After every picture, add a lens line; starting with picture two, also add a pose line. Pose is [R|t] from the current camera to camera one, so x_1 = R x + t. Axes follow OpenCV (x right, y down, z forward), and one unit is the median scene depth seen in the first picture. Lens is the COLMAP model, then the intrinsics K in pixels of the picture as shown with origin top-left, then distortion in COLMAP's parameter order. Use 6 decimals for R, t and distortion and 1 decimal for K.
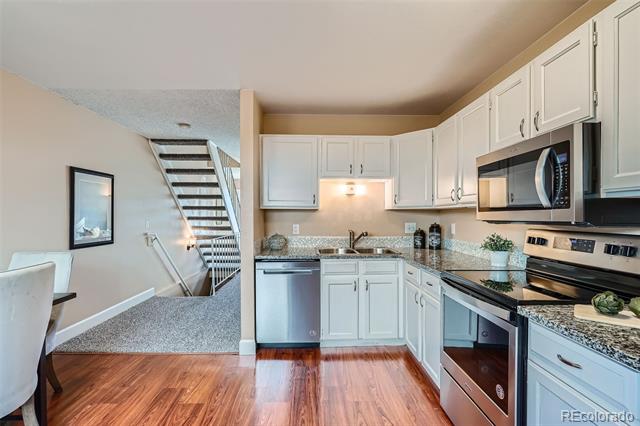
lens RADIAL K [[313.5, 0, 317.3], [0, 313.5, 215.4], [0, 0, 1]] dist [-0.011561, 0.002576]
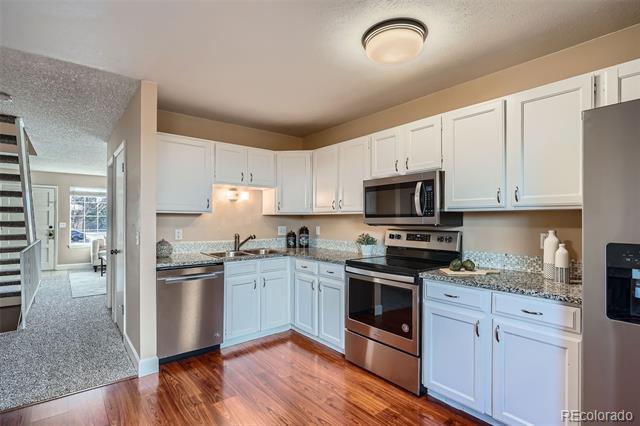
lens RADIAL K [[313.5, 0, 321.9], [0, 313.5, 215.1], [0, 0, 1]] dist [-0.011561, 0.002576]
pose [[0.791068, 0.010851, 0.611632, -0.369626], [-0.001889, 0.999881, -0.015296, -0.001152], [-0.611725, 0.010945, 0.790995, -0.018936]]
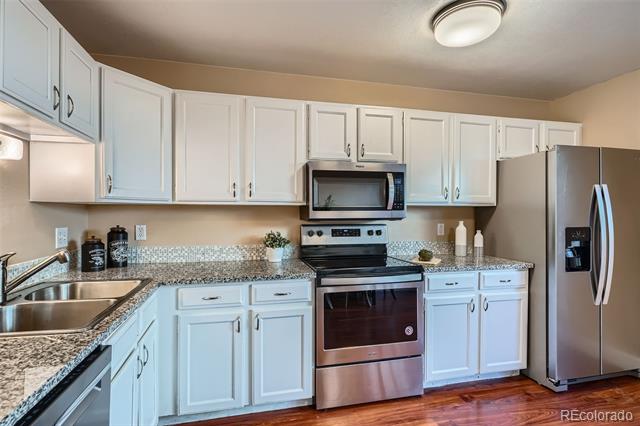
lens RADIAL K [[313.5, 0, 316.5], [0, 313.5, 212.6], [0, 0, 1]] dist [-0.011561, 0.002576]
pose [[-0.202495, 0.004700, 0.979272, -0.386895], [-0.000714, 0.999988, -0.004947, 0.000364], [-0.979283, -0.001701, -0.202489, 0.835579]]
